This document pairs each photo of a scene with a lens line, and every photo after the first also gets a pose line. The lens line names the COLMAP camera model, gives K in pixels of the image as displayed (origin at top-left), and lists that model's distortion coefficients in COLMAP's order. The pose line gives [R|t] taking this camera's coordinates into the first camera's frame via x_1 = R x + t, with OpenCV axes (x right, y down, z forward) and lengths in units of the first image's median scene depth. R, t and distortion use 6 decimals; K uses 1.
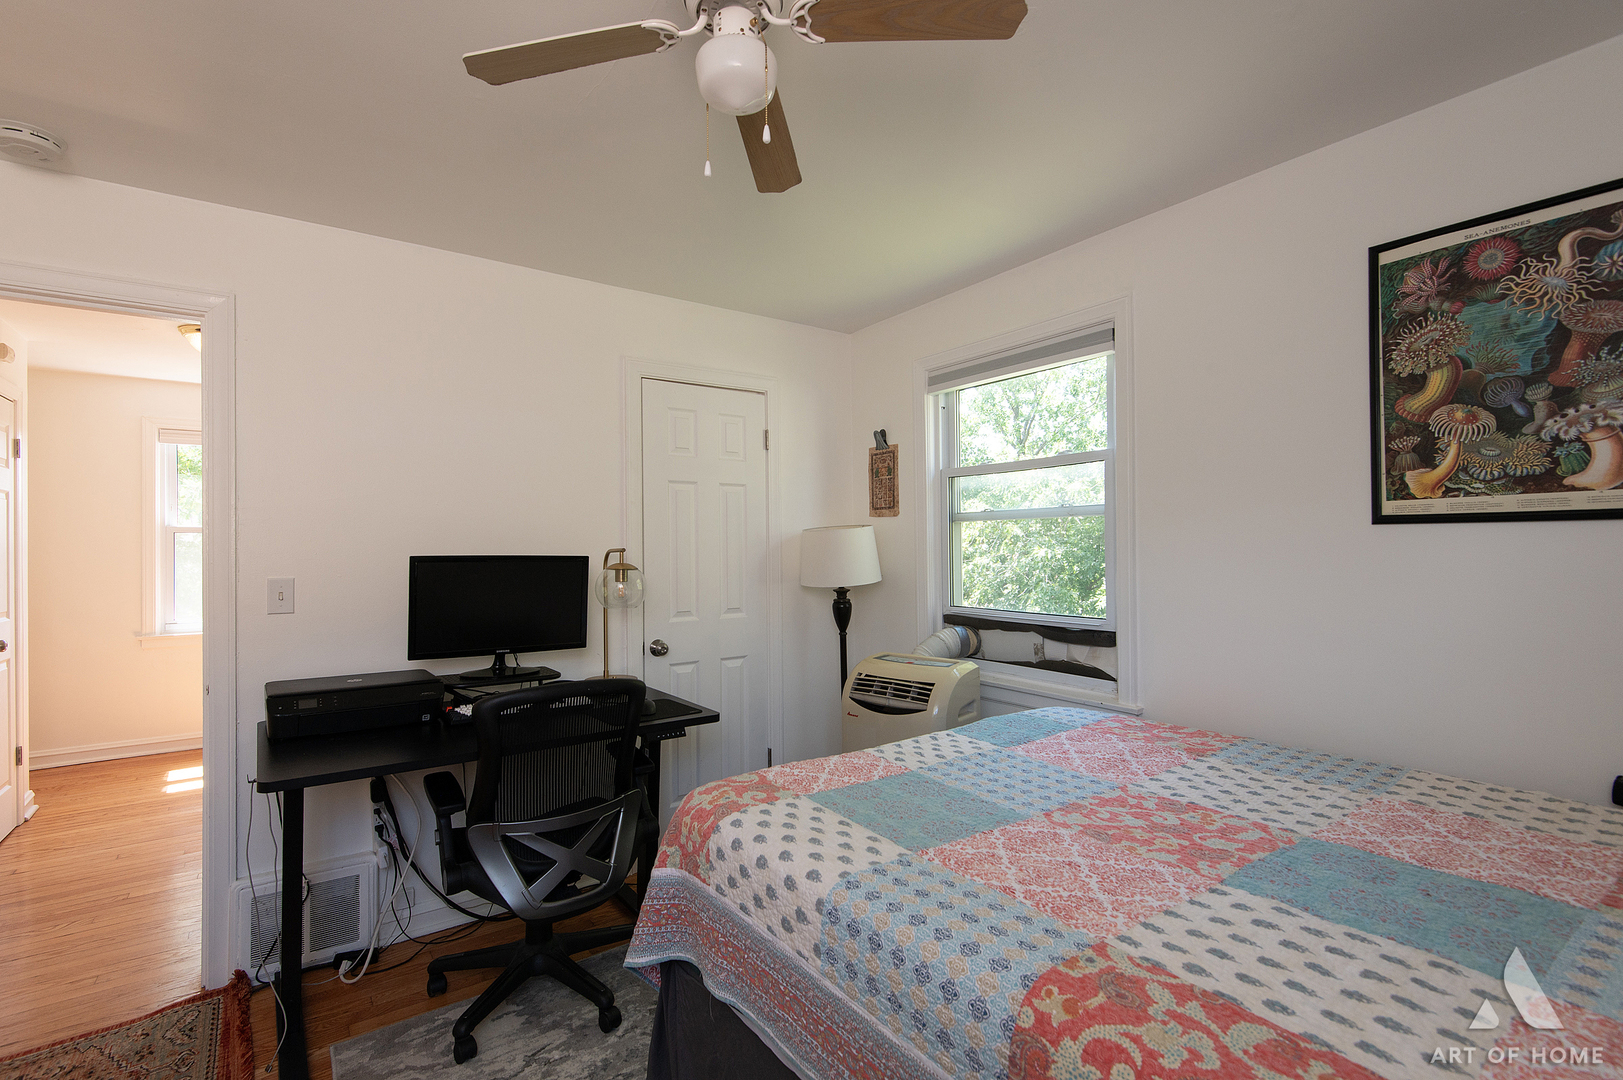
lens RADIAL K [[722.7, 0, 803.3], [0, 722.7, 542.5], [0, 0, 1]] dist [0.007043, -0.004039]
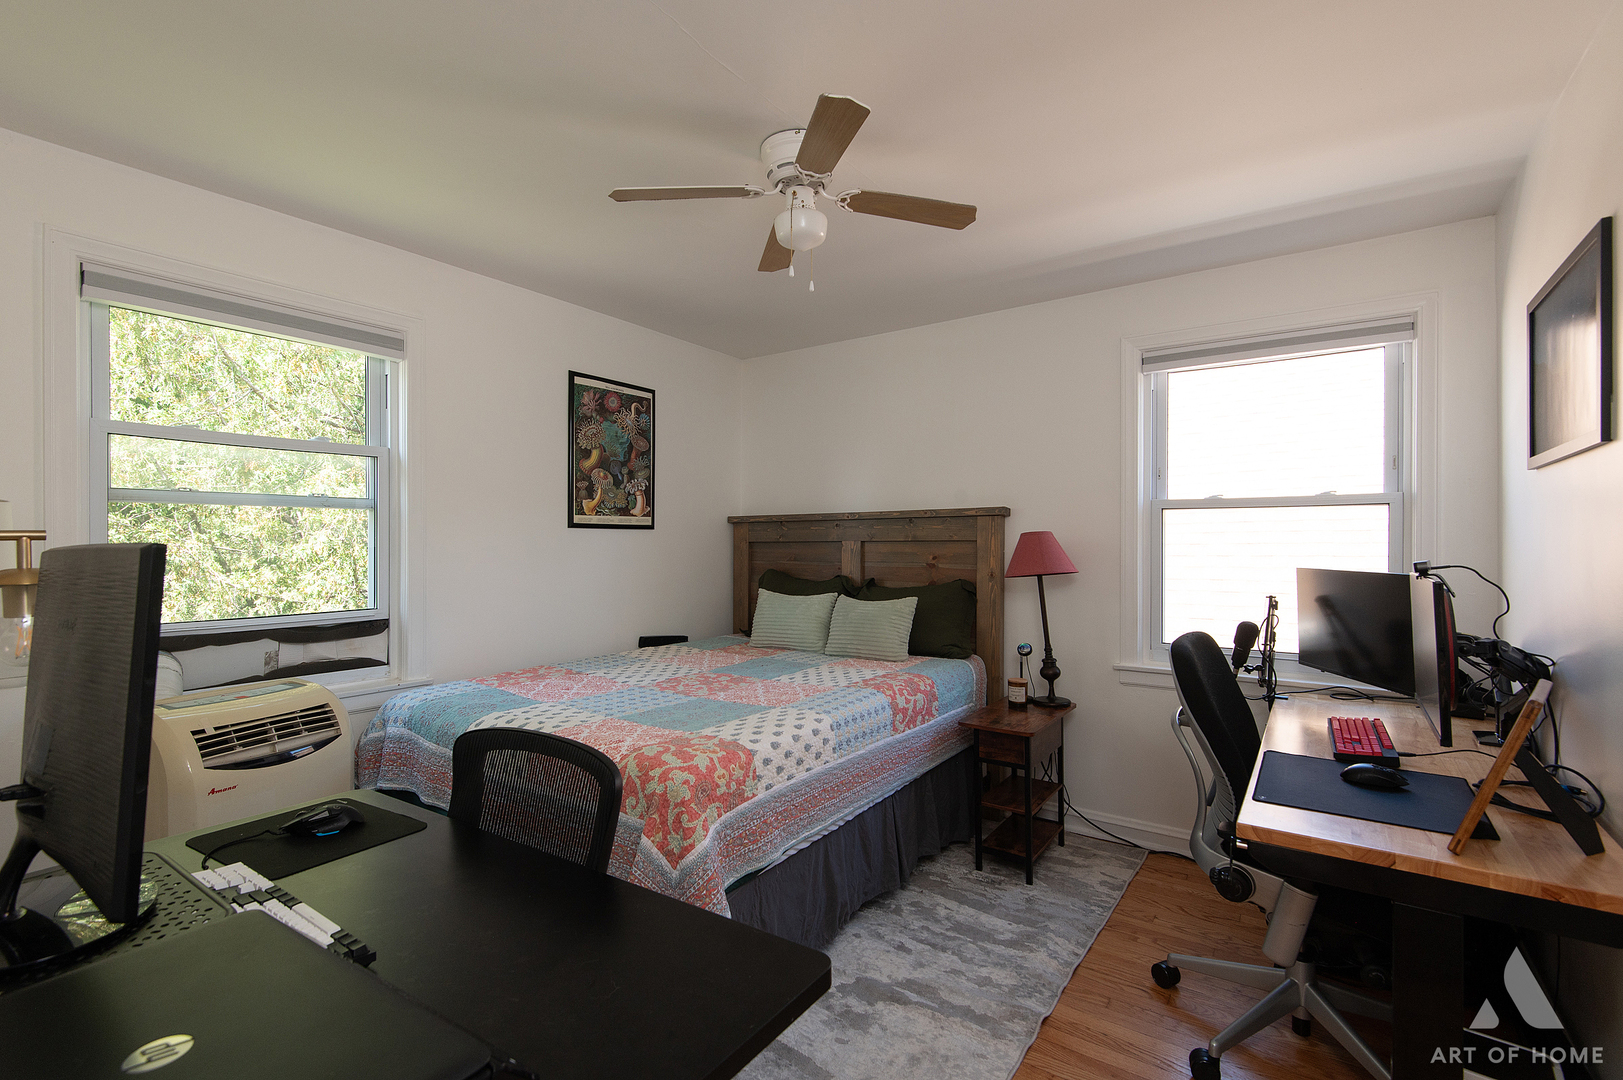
lens RADIAL K [[722.7, 0, 808.0], [0, 722.7, 541.5], [0, 0, 1]] dist [0.007043, -0.004039]
pose [[-0.314833, 0.003256, 0.949141, -1.141595], [-0.005607, 0.999970, -0.005290, 0.014868], [-0.949131, -0.006987, -0.314805, 1.075525]]
